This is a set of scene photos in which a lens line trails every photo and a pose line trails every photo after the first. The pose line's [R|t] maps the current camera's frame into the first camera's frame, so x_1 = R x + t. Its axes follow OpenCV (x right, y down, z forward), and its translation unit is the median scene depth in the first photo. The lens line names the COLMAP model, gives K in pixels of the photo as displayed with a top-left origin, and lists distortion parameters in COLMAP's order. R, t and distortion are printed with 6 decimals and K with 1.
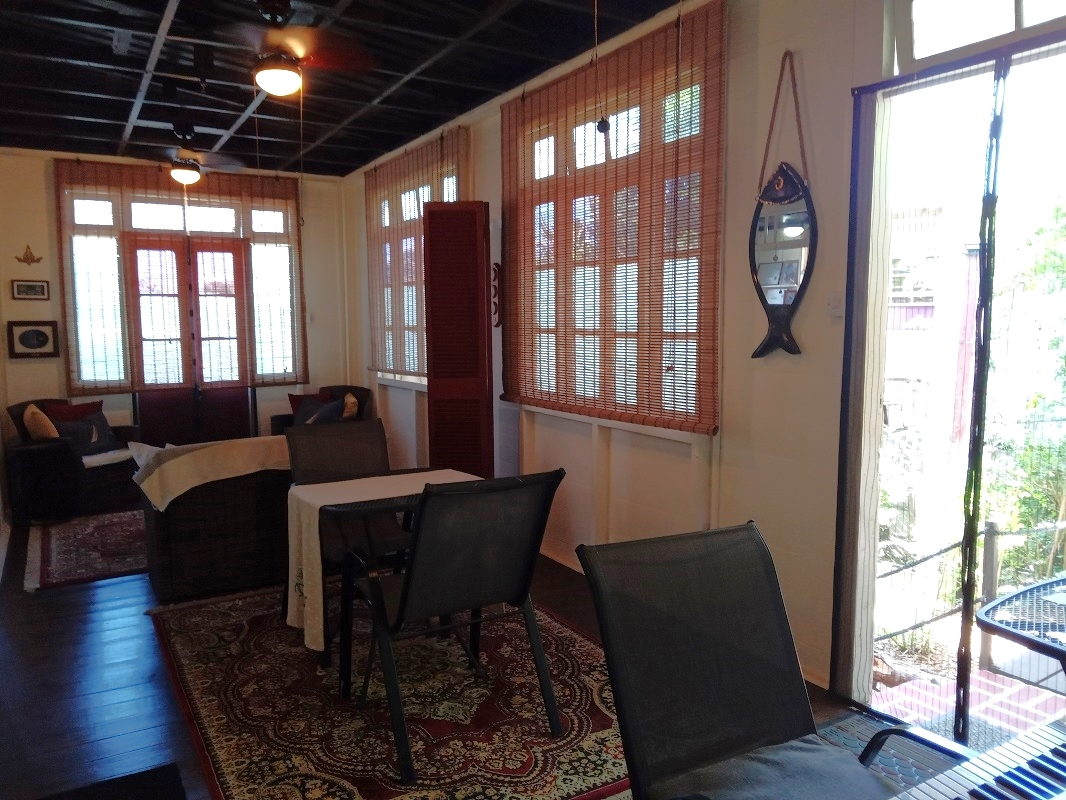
lens RADIAL K [[775.5, 0, 533.0], [0, 775.5, 400.0], [0, 0, 1]] dist [0.030213, -0.067901]
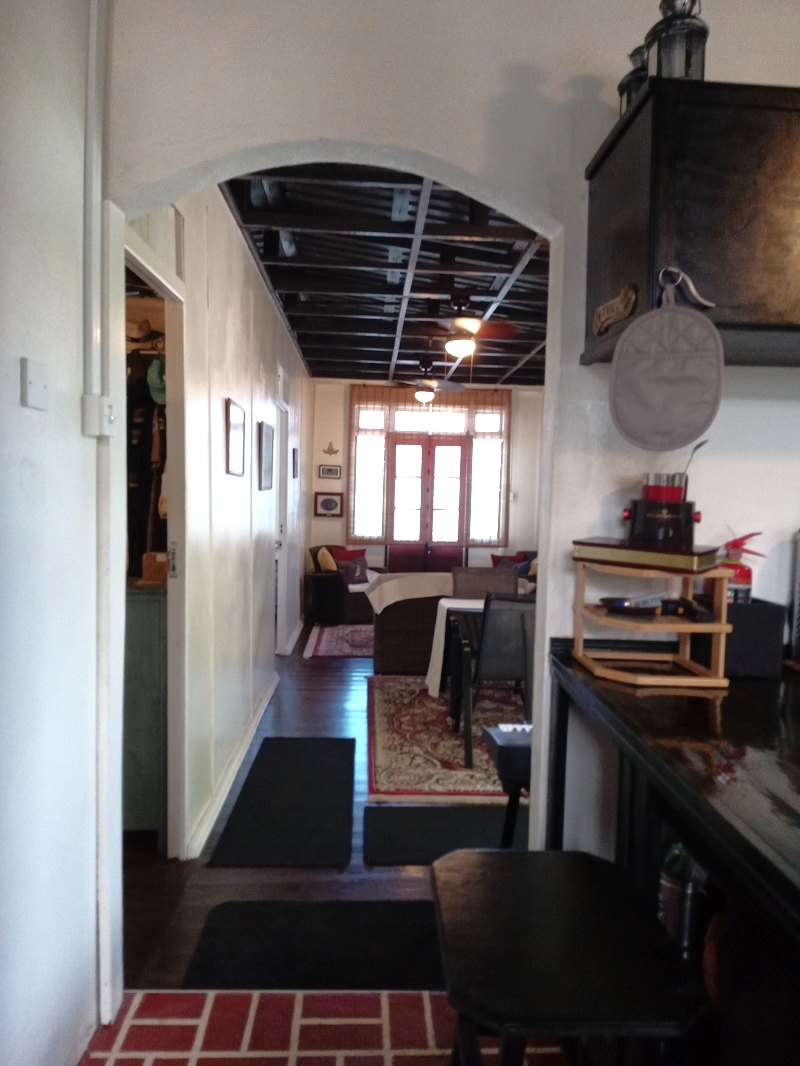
lens RADIAL K [[775.5, 0, 400.0], [0, 775.5, 533.0], [0, 0, 1]] dist [0.030213, -0.067901]
pose [[0.874559, 0.053805, -0.481926, 0.197288], [-0.083033, 0.995763, -0.039508, 0.023703], [0.477758, 0.074568, 0.875321, -0.236003]]
